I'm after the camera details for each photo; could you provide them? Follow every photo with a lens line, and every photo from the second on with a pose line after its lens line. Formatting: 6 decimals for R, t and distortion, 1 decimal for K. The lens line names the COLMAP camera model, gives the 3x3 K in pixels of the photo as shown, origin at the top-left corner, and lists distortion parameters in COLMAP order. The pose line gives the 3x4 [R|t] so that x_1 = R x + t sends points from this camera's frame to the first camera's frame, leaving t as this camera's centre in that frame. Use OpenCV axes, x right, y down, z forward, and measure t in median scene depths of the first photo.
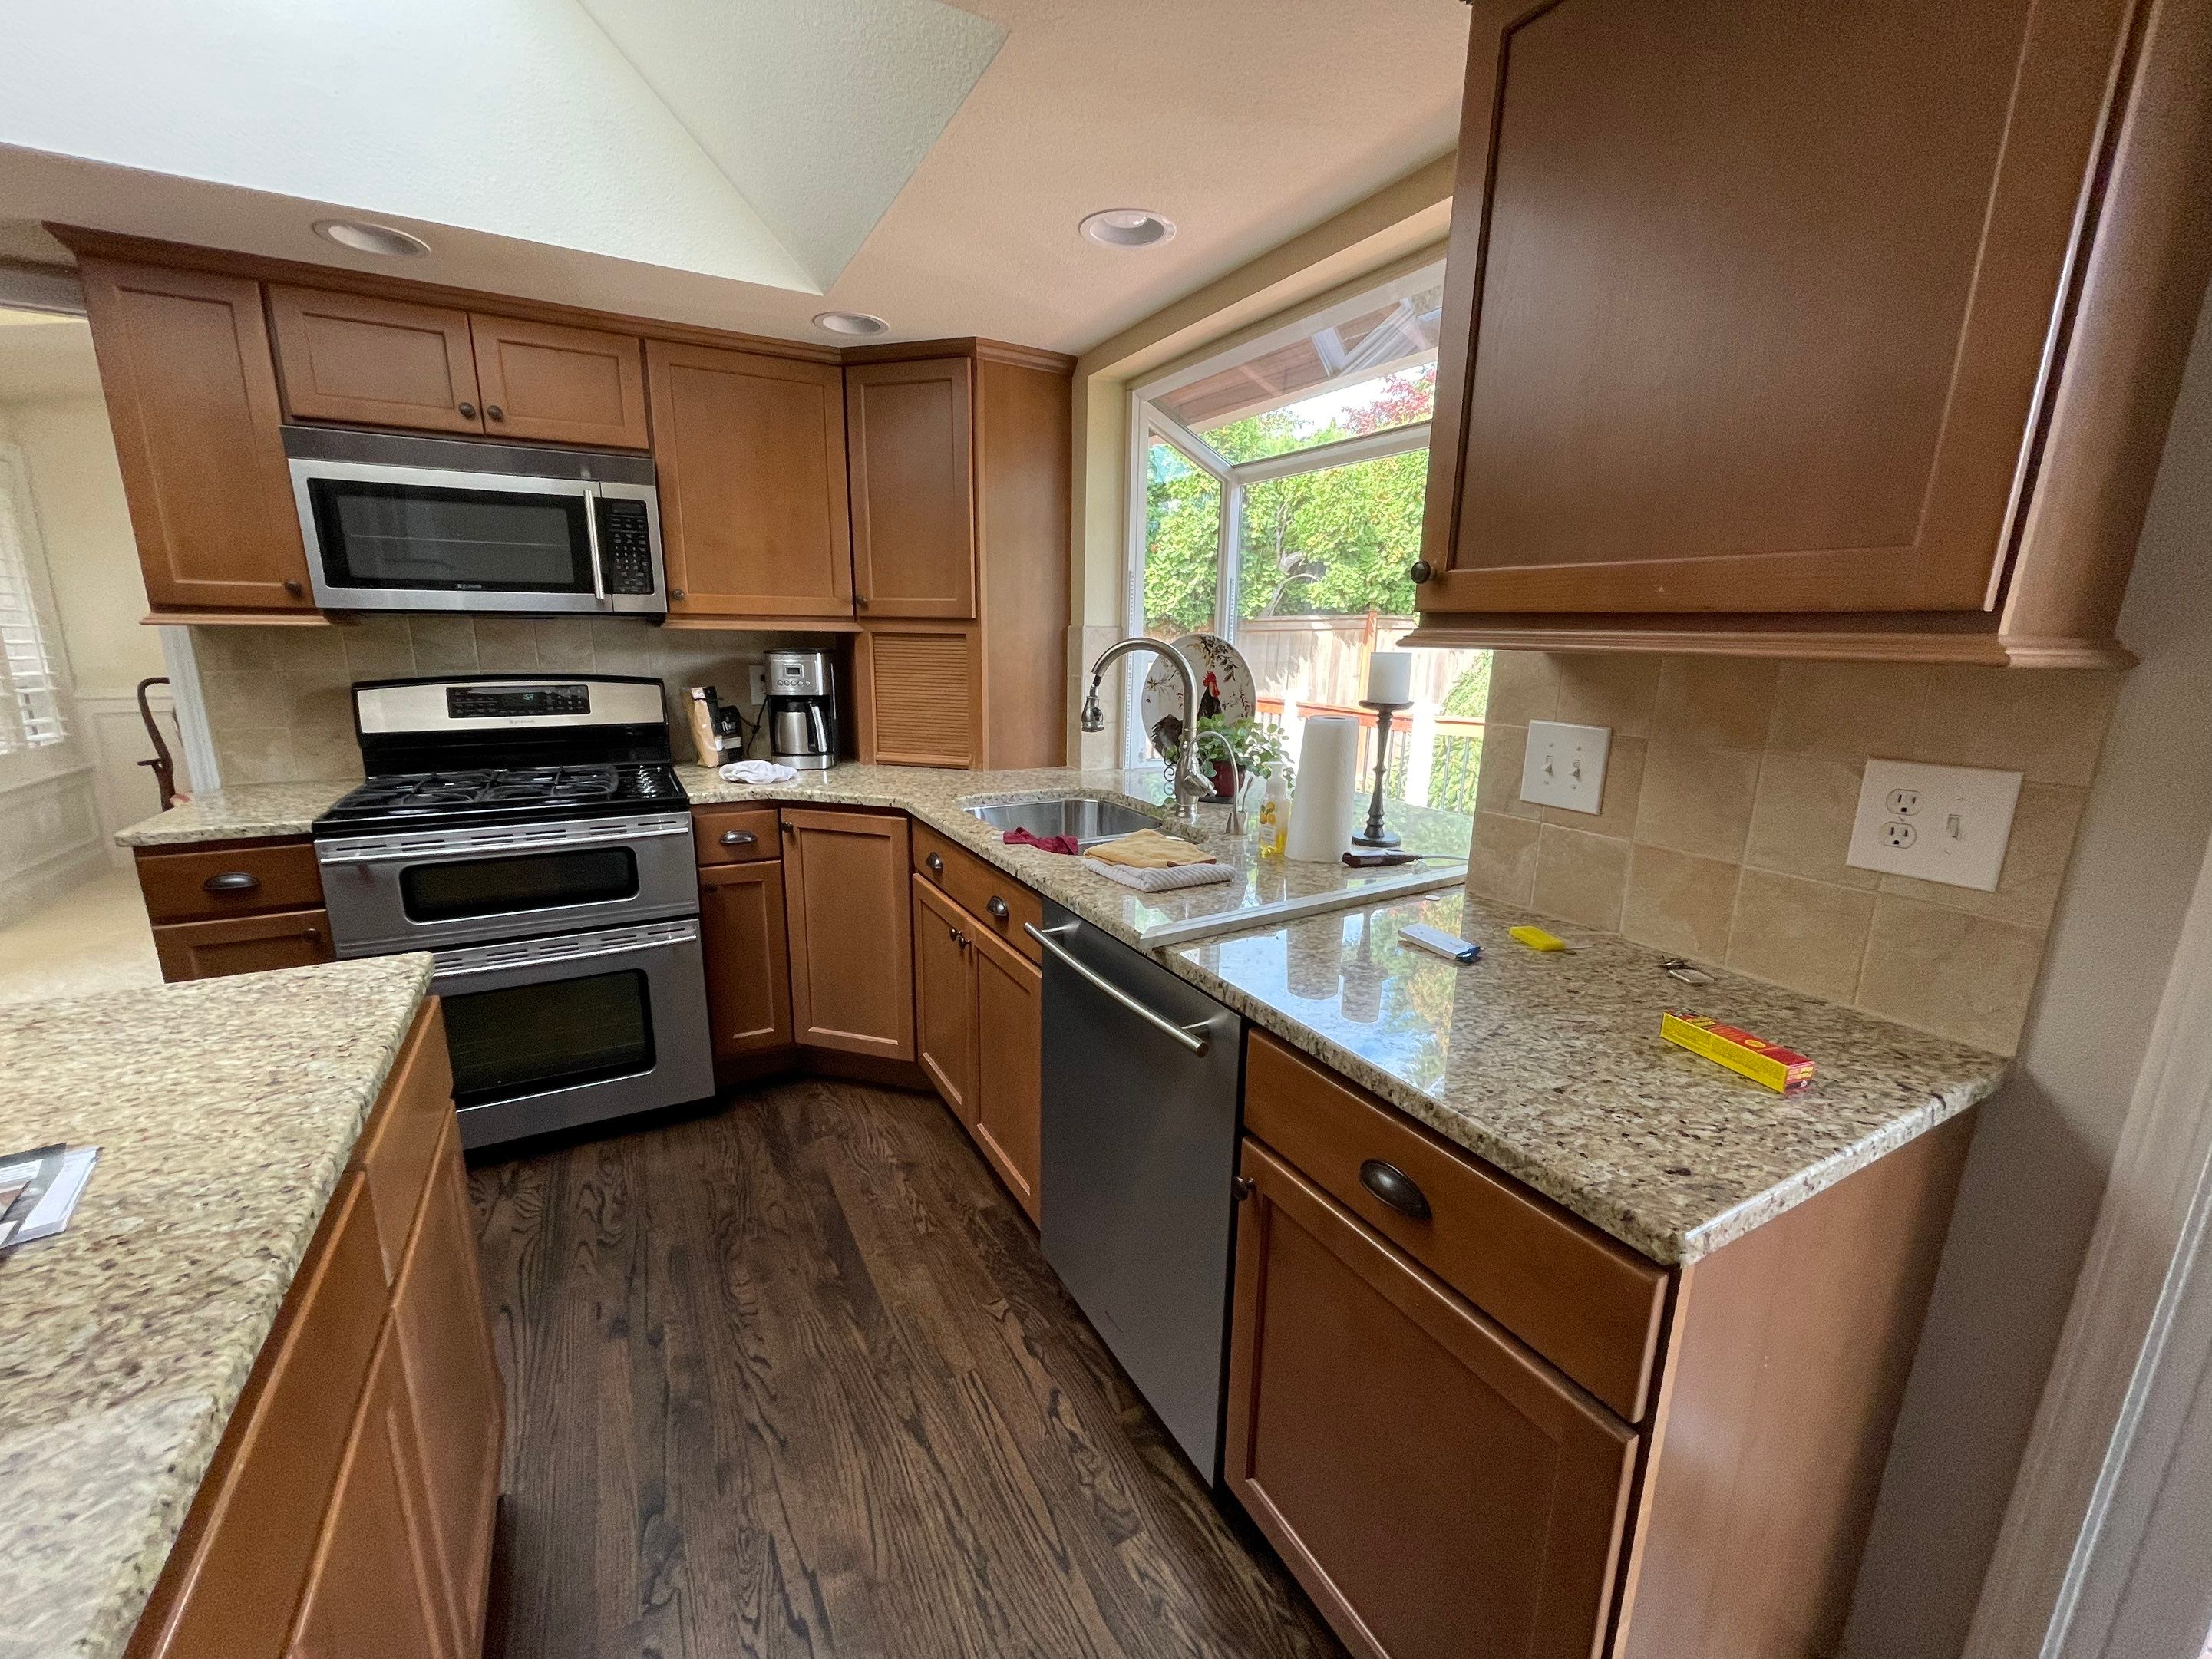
lens RADIAL K [[891.2, 0, 1112.2], [0, 891.2, 835.5], [0, 0, 1]] dist [-0.005580, 0.001452]
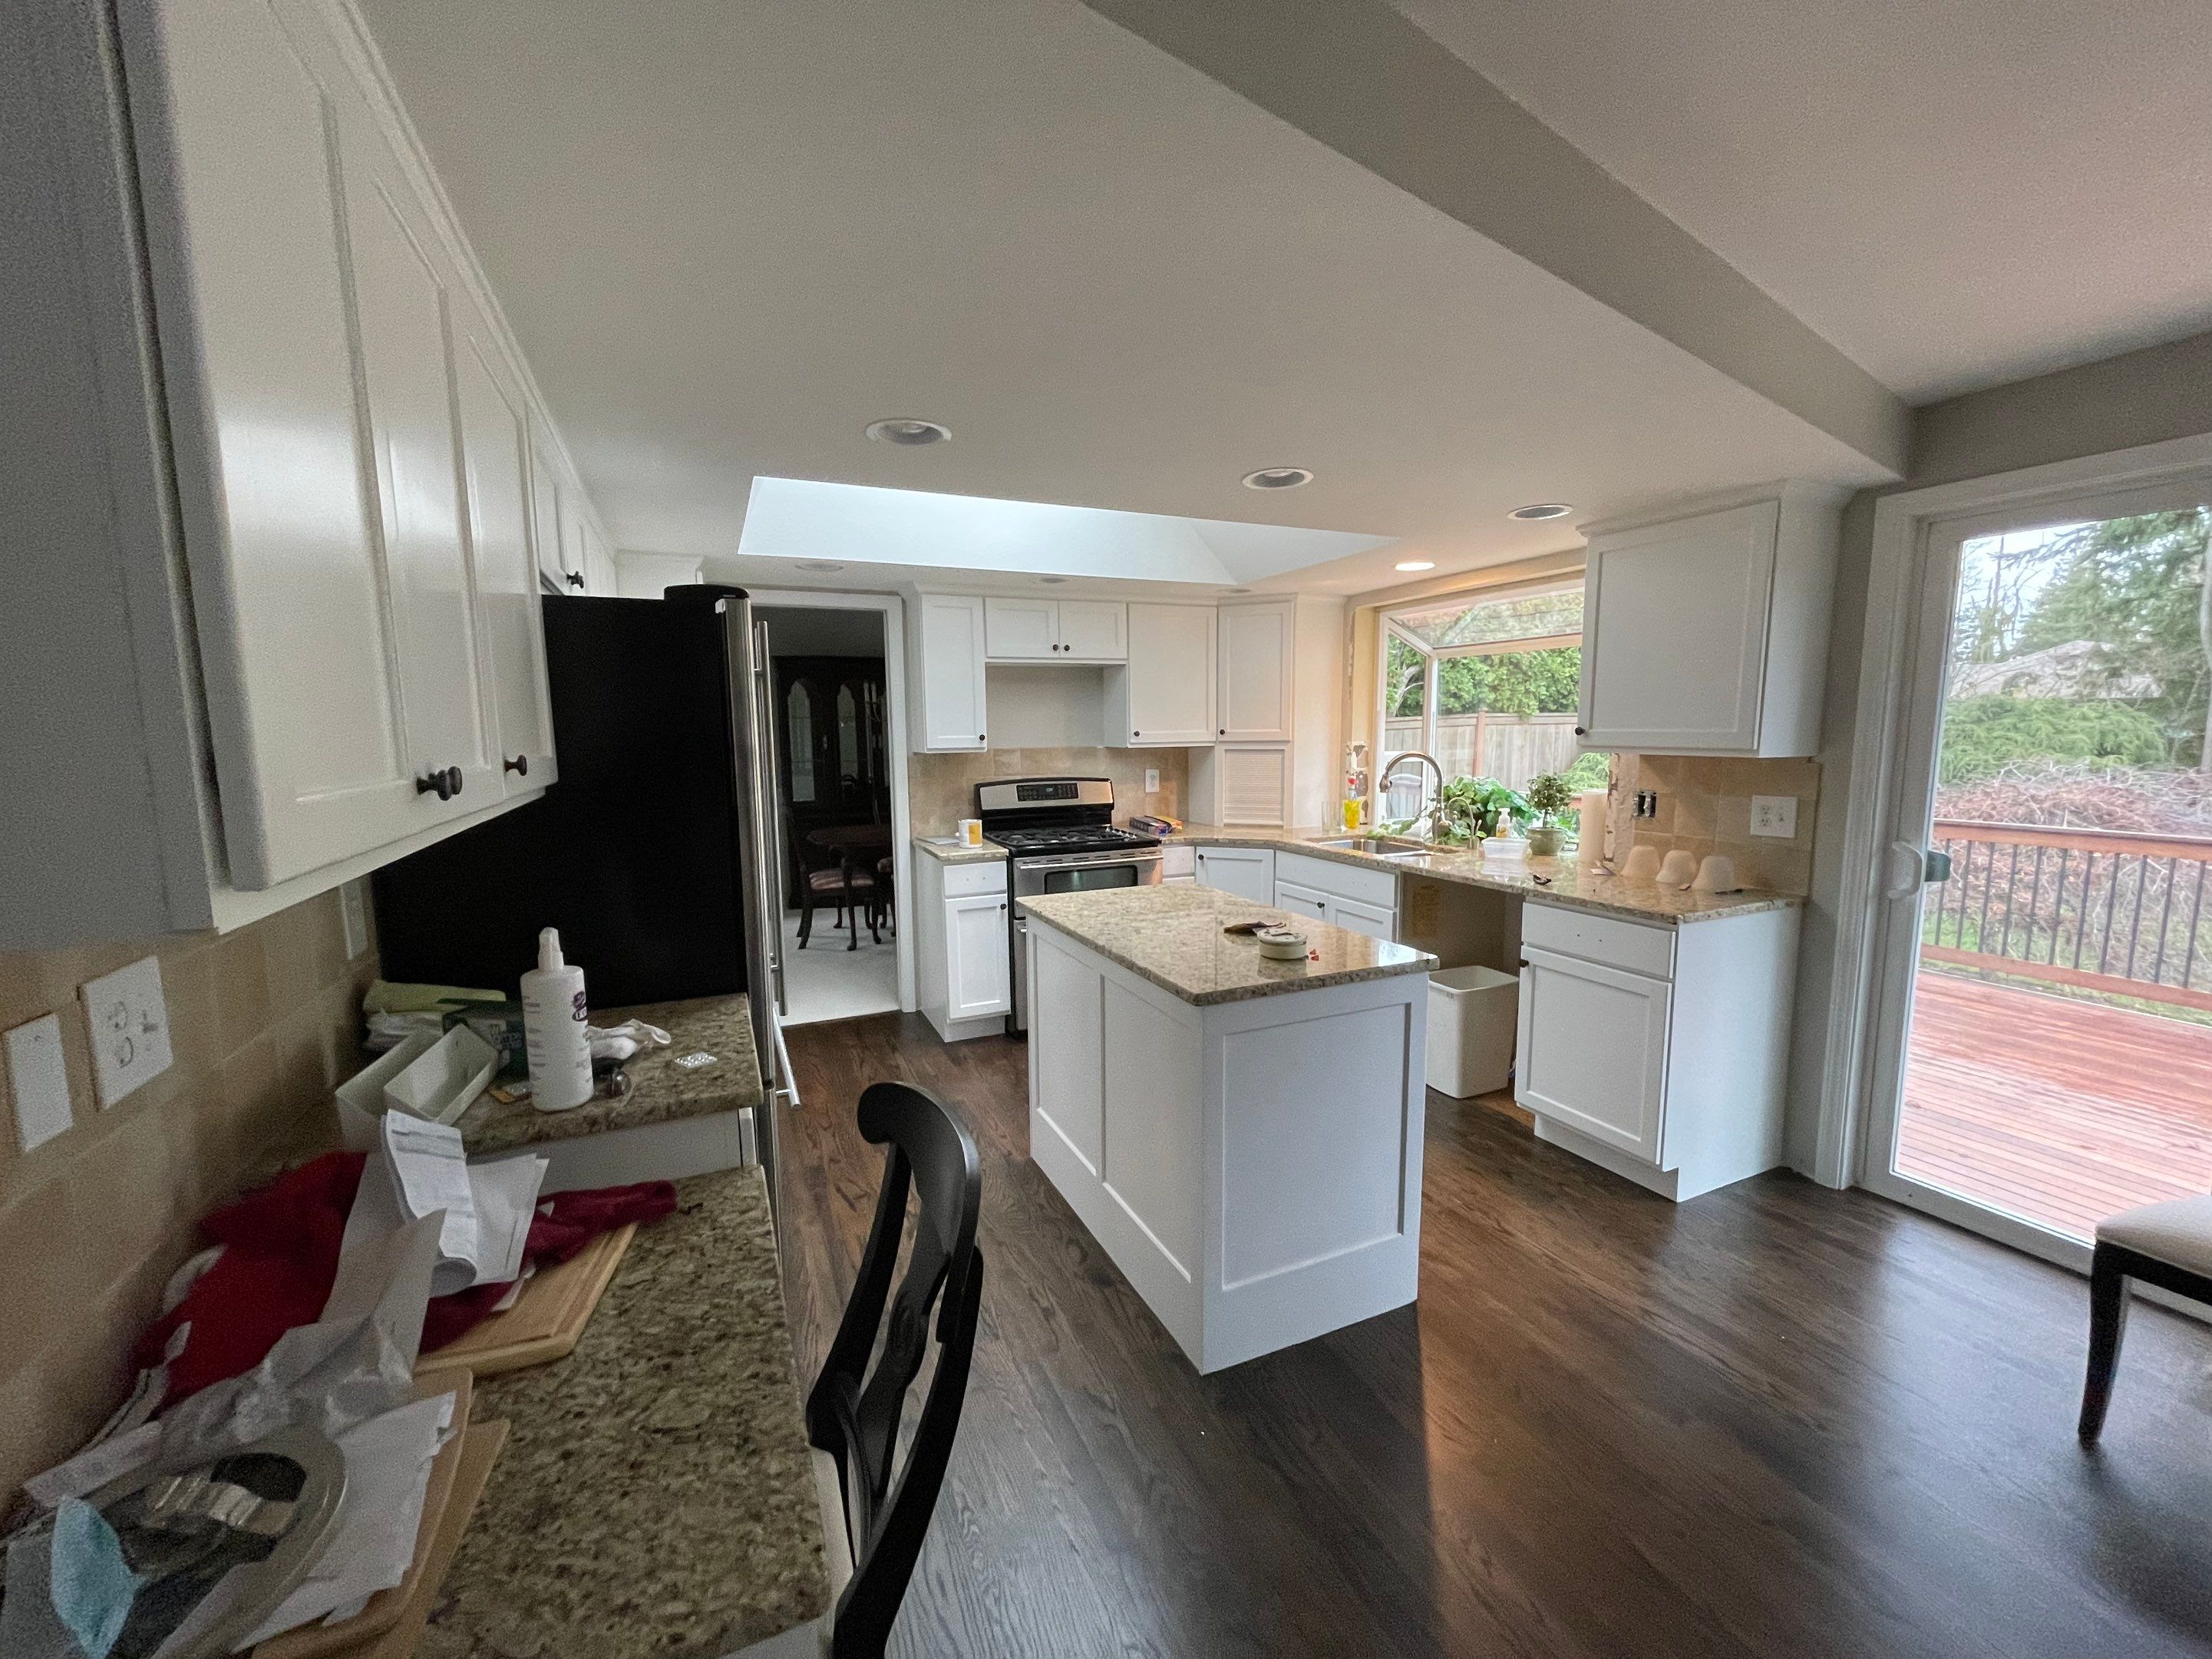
lens RADIAL K [[891.2, 0, 1097.4], [0, 891.2, 832.0], [0, 0, 1]] dist [-0.005580, 0.001452]
pose [[0.995065, -0.018766, -0.097432, -0.378691], [0.008668, 0.994639, -0.103044, 0.120406], [0.098844, 0.101691, 0.989893, -0.795677]]
